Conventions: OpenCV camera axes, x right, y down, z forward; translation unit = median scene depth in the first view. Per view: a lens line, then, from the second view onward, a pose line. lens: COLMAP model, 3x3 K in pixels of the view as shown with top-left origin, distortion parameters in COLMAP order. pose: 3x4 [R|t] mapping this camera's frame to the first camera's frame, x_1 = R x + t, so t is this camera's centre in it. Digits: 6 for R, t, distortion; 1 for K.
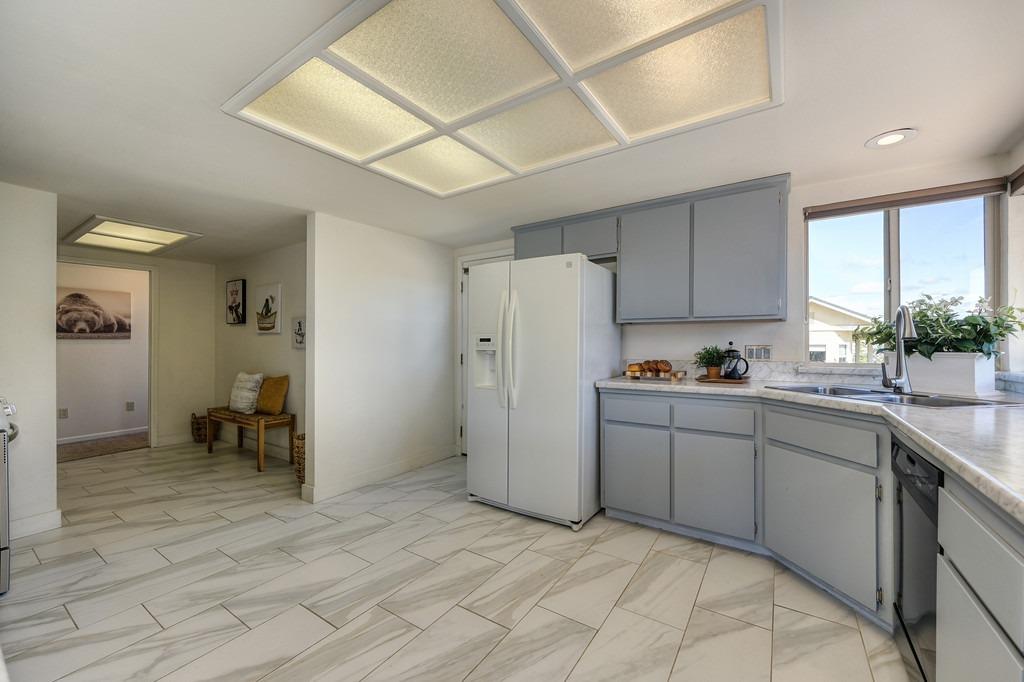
lens RADIAL K [[393.7, 0, 518.7], [0, 393.7, 344.9], [0, 0, 1]] dist [-0.001981, 0.000310]
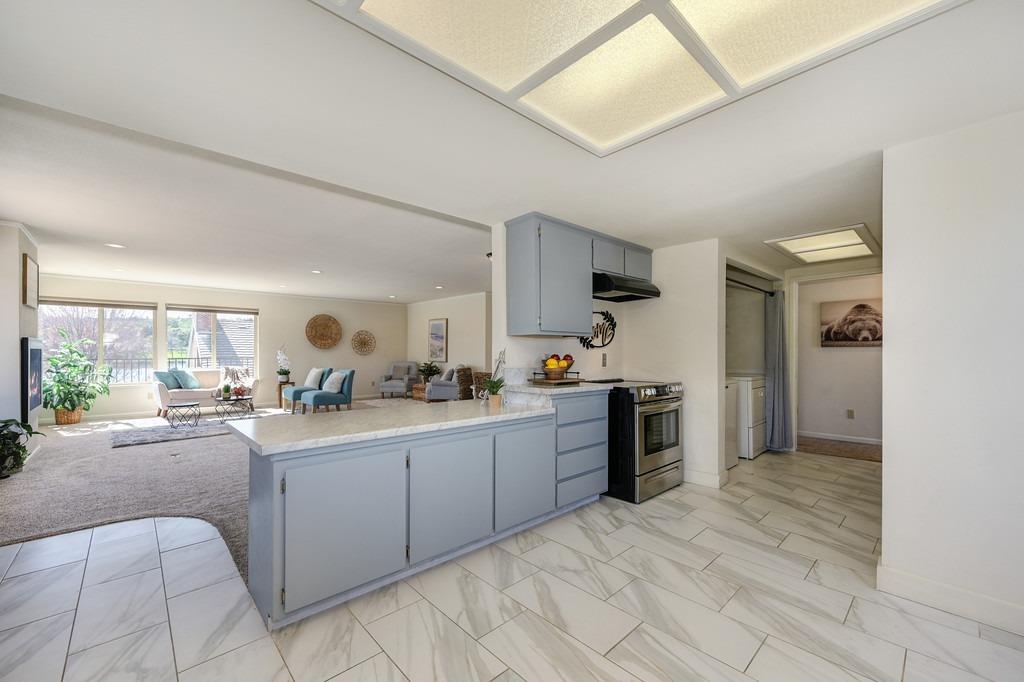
lens RADIAL K [[393.7, 0, 496.3], [0, 393.7, 353.0], [0, 0, 1]] dist [-0.001981, 0.000310]
pose [[-0.227900, 0.000641, -0.973684, 0.299669], [-0.001389, 0.999999, 0.000983, 0.004220], [0.973684, 0.001576, -0.227899, 0.576692]]
